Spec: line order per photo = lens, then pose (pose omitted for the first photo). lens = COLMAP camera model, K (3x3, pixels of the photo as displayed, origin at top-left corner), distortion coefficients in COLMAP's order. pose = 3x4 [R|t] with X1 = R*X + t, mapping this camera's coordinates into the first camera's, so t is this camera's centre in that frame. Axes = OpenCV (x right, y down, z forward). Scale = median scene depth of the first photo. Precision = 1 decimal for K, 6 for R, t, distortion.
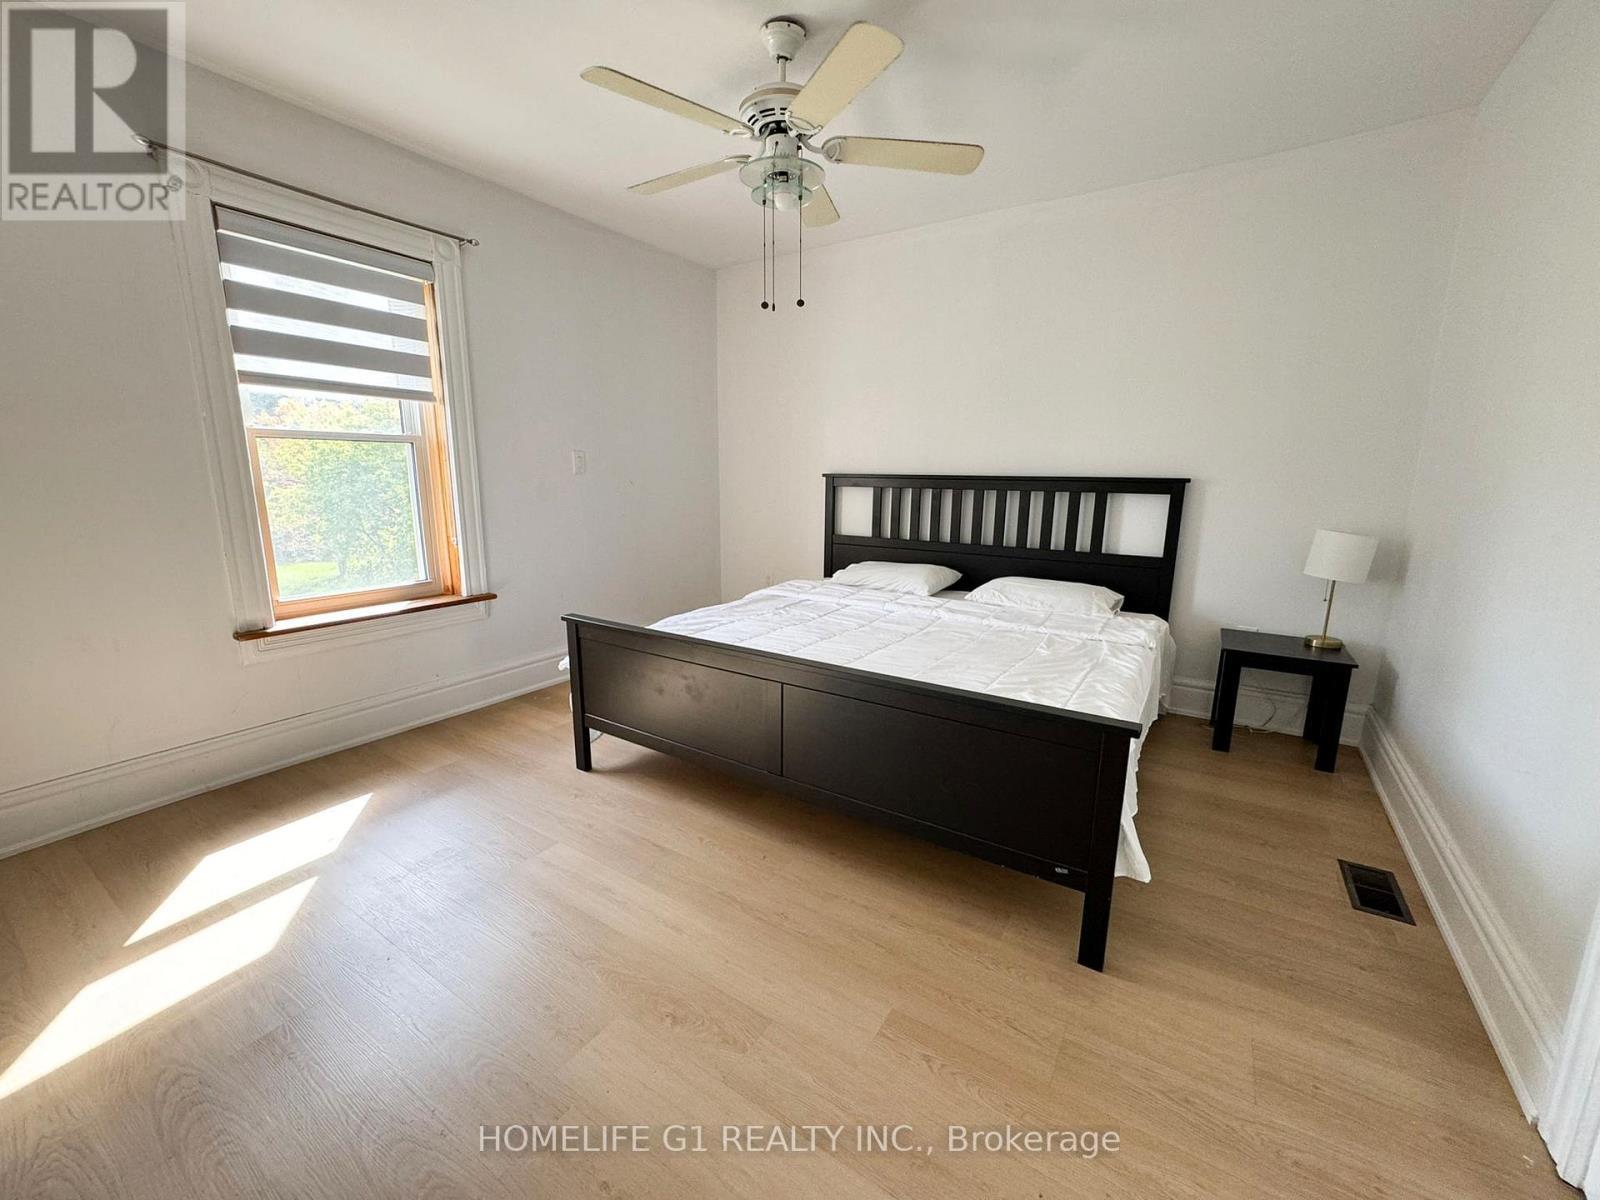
lens RADIAL K [[639.9, 0, 799.2], [0, 639.9, 598.5], [0, 0, 1]] dist [-0.002798, 0.000149]
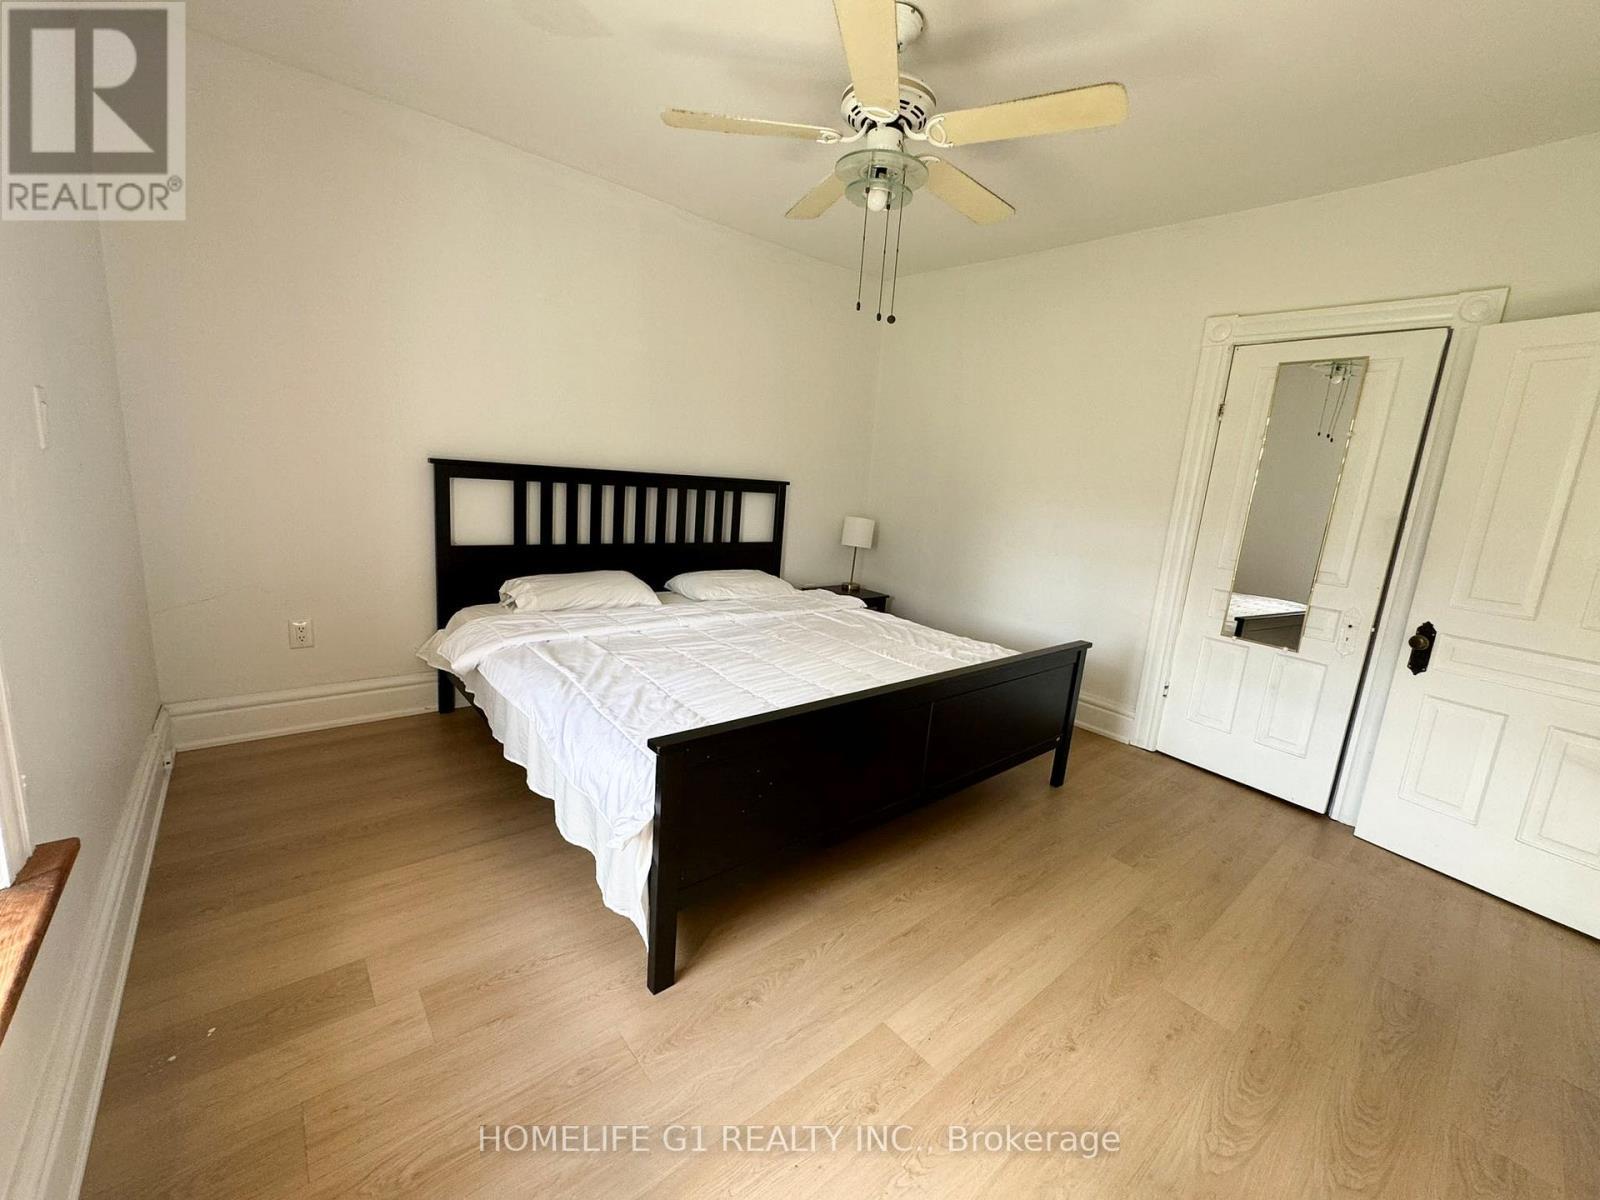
lens RADIAL K [[639.9, 0, 799.2], [0, 639.9, 598.5], [0, 0, 1]] dist [-0.002798, 0.000149]
pose [[0.289942, -0.172248, 0.941416, -0.646148], [0.113888, 0.982891, 0.144761, -0.129866], [-0.950244, 0.065244, 0.304598, 0.546038]]
